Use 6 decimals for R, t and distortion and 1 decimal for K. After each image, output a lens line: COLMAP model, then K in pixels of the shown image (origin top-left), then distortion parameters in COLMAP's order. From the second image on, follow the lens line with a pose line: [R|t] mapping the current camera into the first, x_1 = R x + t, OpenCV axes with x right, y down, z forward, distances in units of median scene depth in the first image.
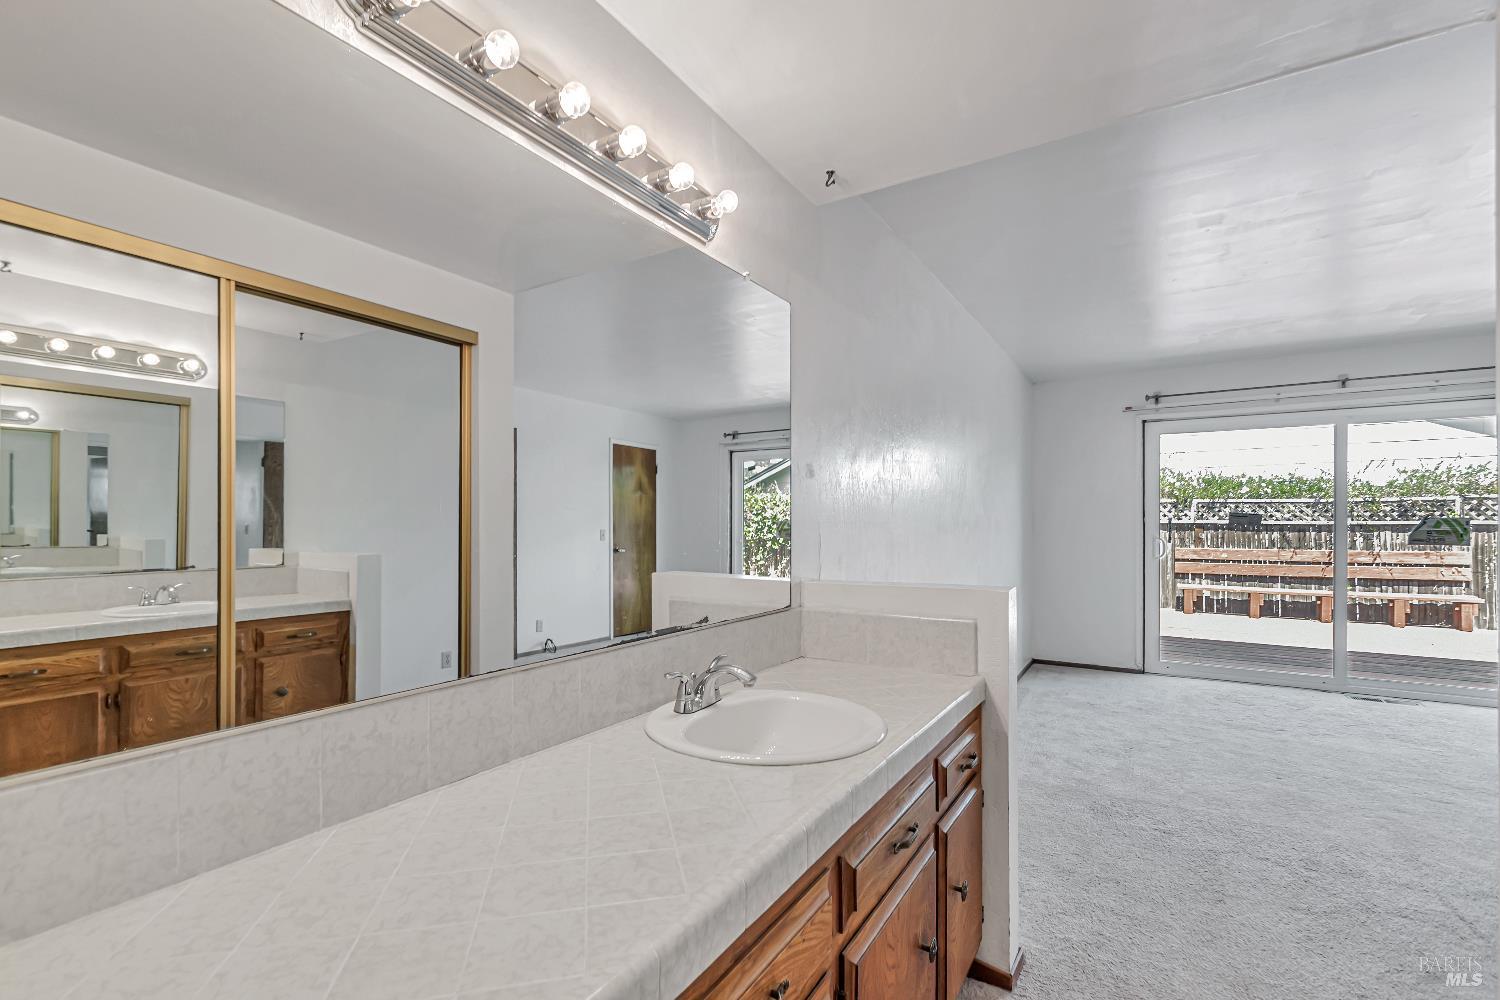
lens RADIAL K [[670.8, 0, 749.1], [0, 670.8, 505.5], [0, 0, 1]] dist [-0.000605, -0.000830]
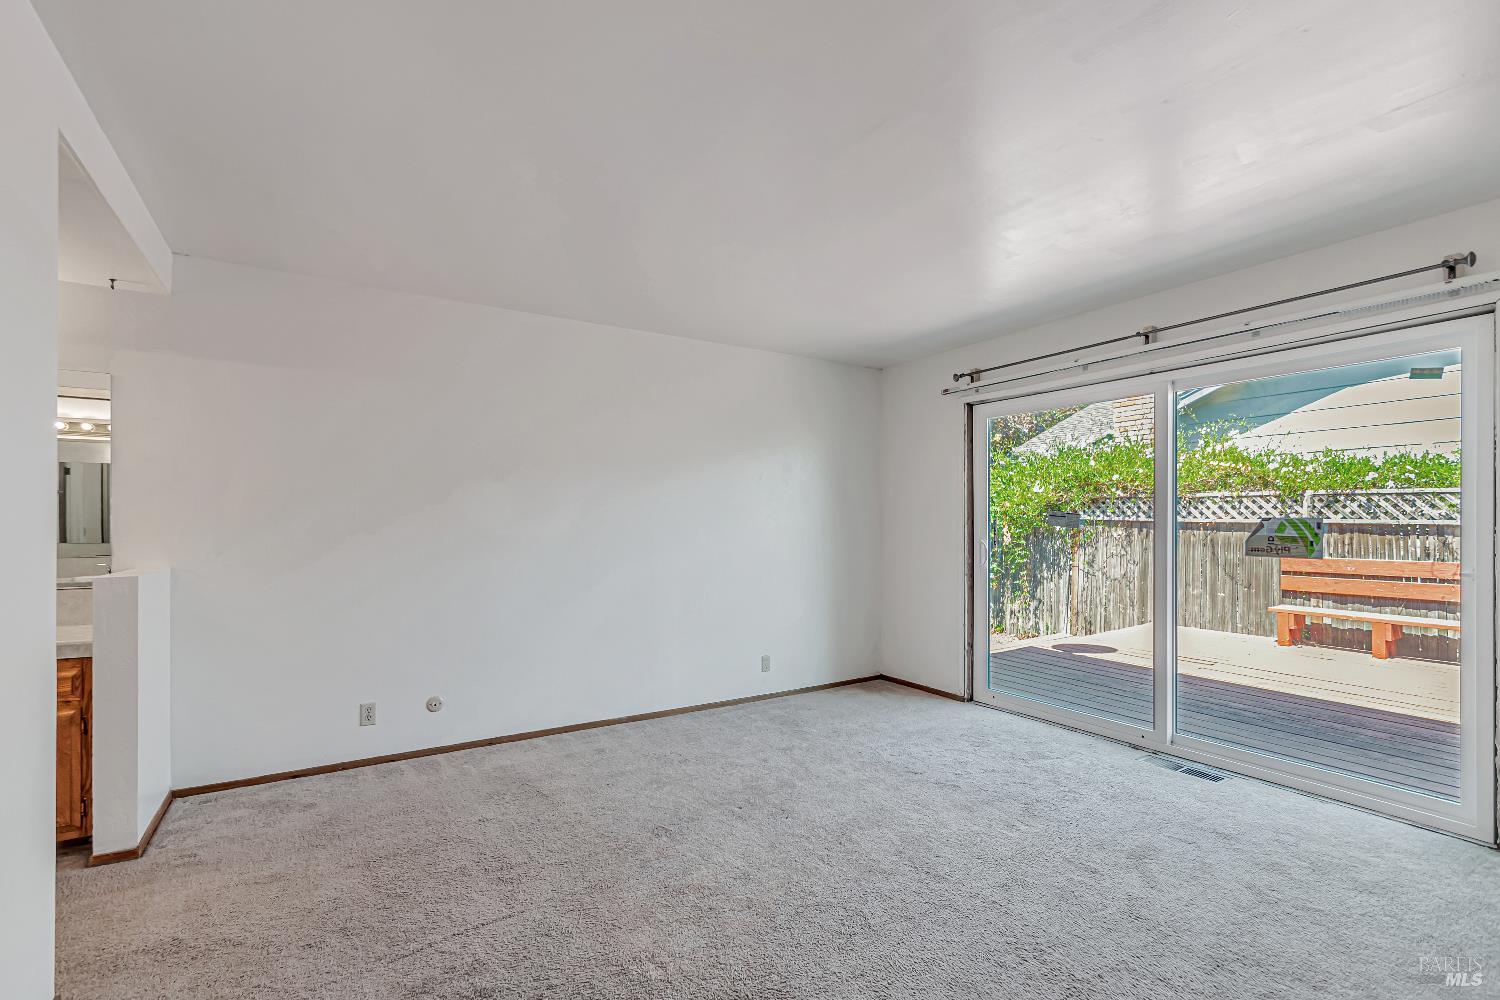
lens RADIAL K [[670.8, 0, 749.1], [0, 670.8, 505.5], [0, 0, 1]] dist [-0.000605, -0.000830]
pose [[0.897426, -0.009709, -0.441059, 0.472346], [0.011348, 0.999935, 0.001079, -0.000724], [0.441020, -0.005974, 0.897478, 0.077701]]
